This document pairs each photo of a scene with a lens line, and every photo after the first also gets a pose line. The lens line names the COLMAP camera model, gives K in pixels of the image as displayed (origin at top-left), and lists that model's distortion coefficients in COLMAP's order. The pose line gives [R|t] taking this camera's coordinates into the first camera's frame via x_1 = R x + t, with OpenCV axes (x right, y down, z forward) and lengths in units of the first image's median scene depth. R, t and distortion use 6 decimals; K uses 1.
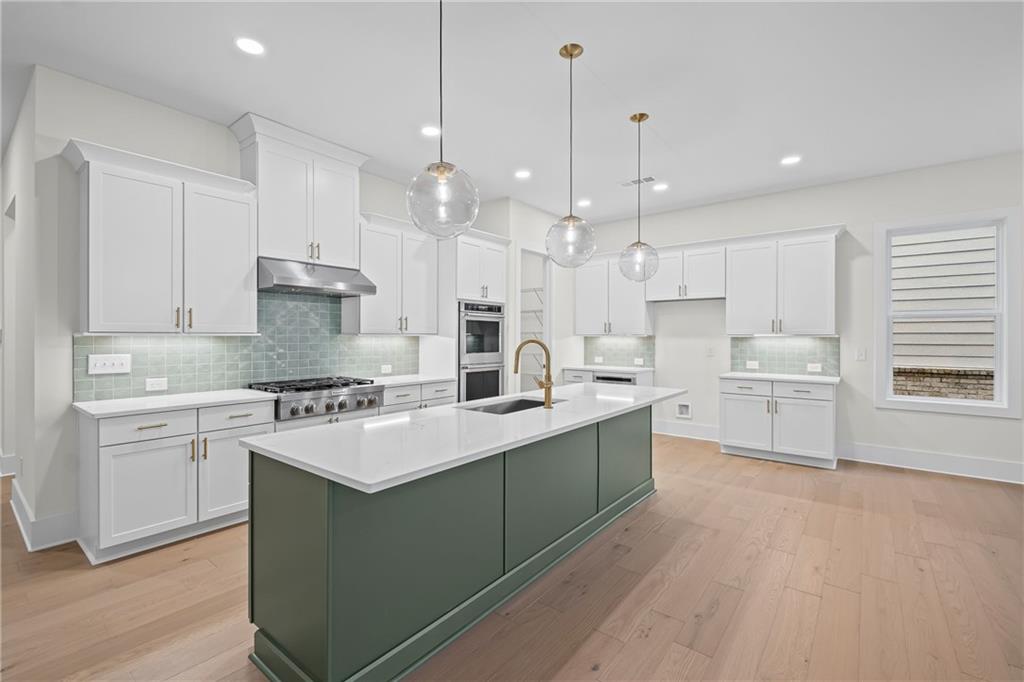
lens RADIAL K [[453.2, 0, 511.0], [0, 453.2, 336.5], [0, 0, 1]] dist [-0.002324, -0.000290]
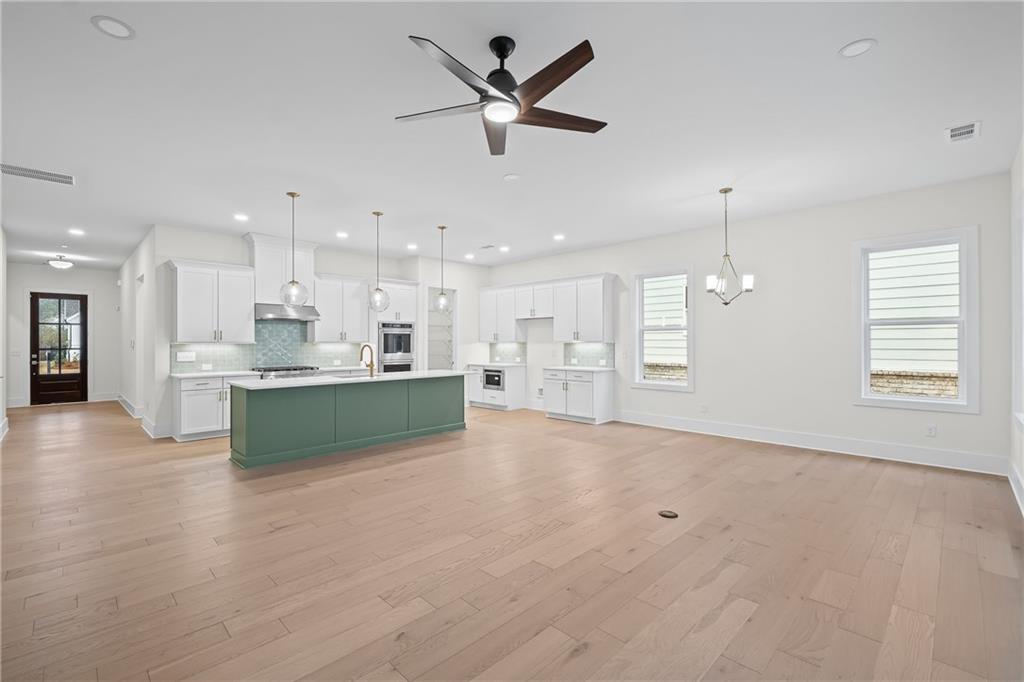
lens RADIAL K [[453.2, 0, 512.4], [0, 453.2, 338.8], [0, 0, 1]] dist [-0.002324, -0.000290]
pose [[0.993599, -0.005296, -0.112840, 0.571071], [0.004232, 0.999944, -0.009666, 0.001737], [0.112885, 0.009126, 0.993566, -0.612472]]
